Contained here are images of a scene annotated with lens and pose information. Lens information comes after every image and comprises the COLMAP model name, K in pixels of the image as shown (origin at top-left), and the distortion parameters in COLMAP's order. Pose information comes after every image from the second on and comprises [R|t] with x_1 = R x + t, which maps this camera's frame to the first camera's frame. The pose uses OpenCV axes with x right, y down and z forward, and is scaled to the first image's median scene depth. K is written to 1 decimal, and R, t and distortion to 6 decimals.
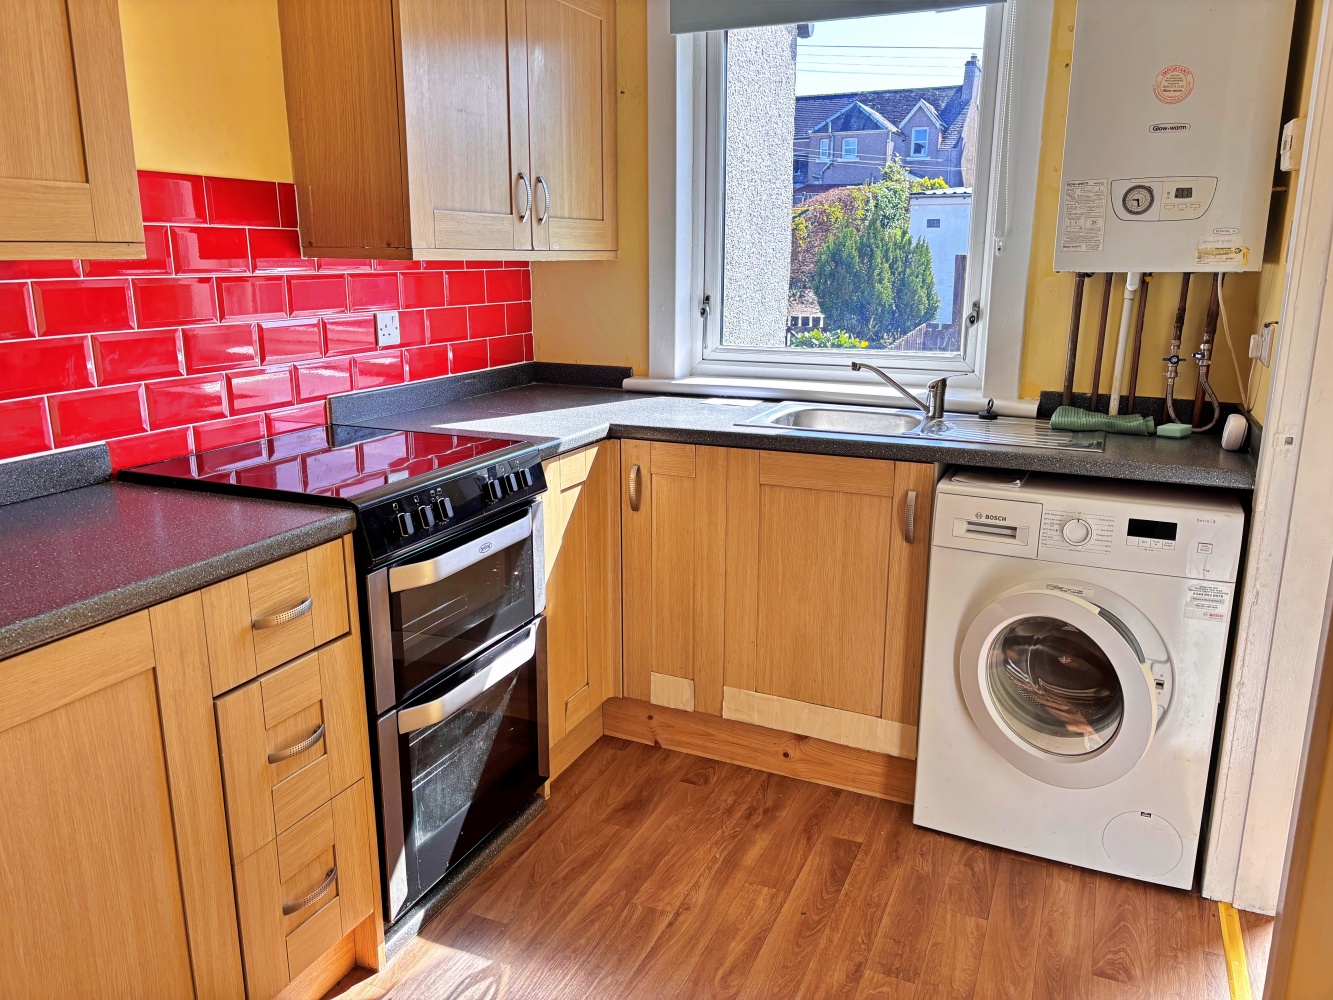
lens RADIAL K [[998.6, 0, 678.8], [0, 998.6, 488.2], [0, 0, 1]] dist [0.050513, -0.040454]
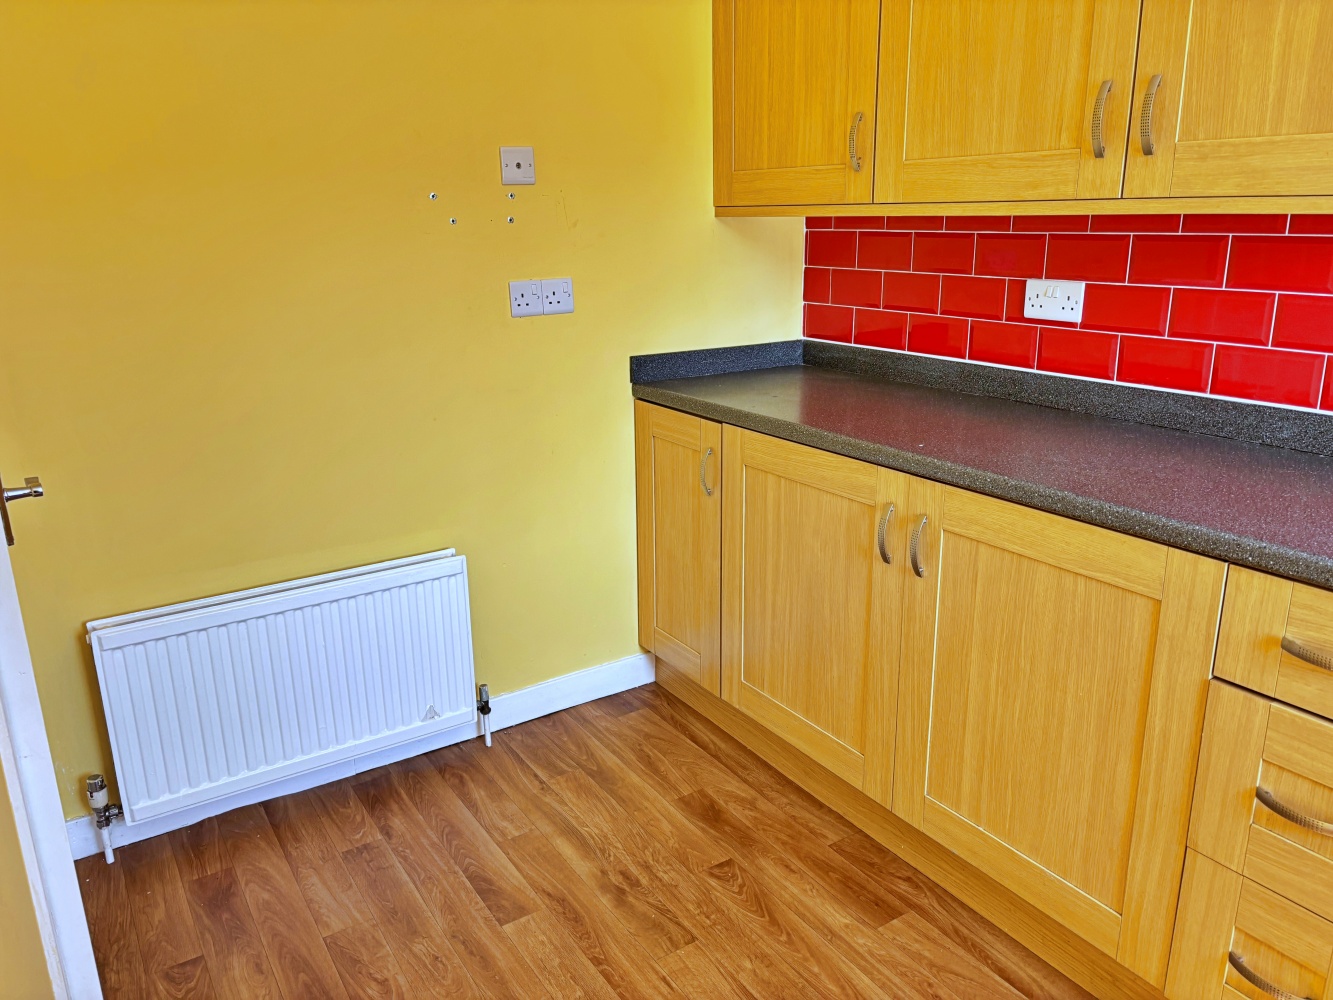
lens RADIAL K [[998.6, 0, 661.3], [0, 998.6, 499.8], [0, 0, 1]] dist [0.050513, -0.040454]
pose [[-0.559437, 0.235054, -0.794846, 0.668085], [-0.179459, 0.901853, 0.393008, -0.310954], [0.809212, 0.362506, -0.462347, 1.320700]]
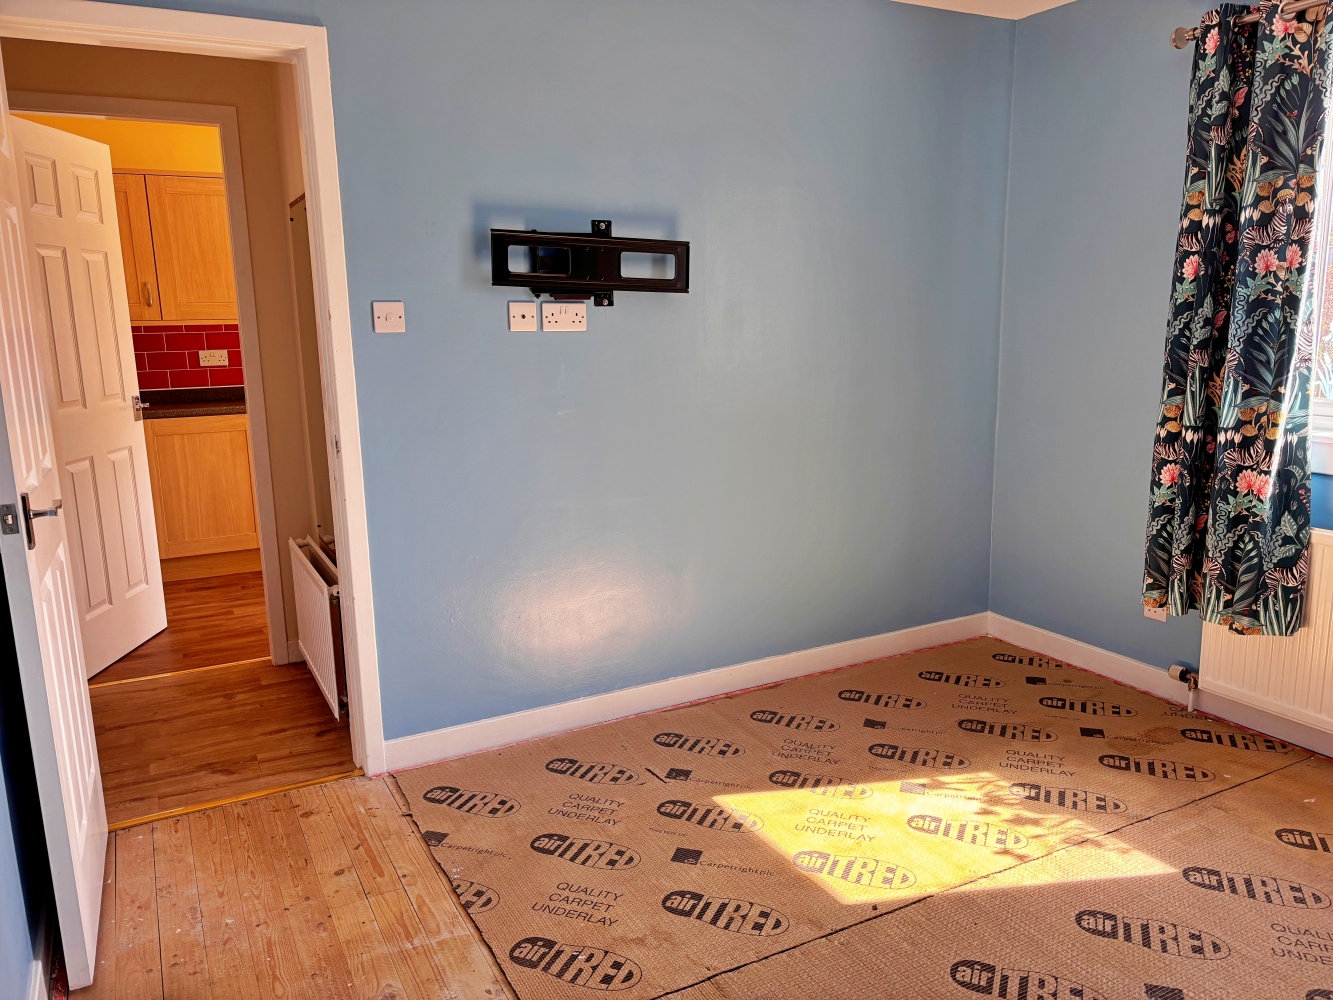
lens RADIAL K [[998.6, 0, 666.7], [0, 998.6, 502.5], [0, 0, 1]] dist [0.050513, -0.040454]
pose [[0.779464, 0.101934, -0.618099, 2.004709], [-0.123322, 0.992333, 0.008134, 0.009381], [0.614189, 0.069886, 0.786058, -0.061503]]
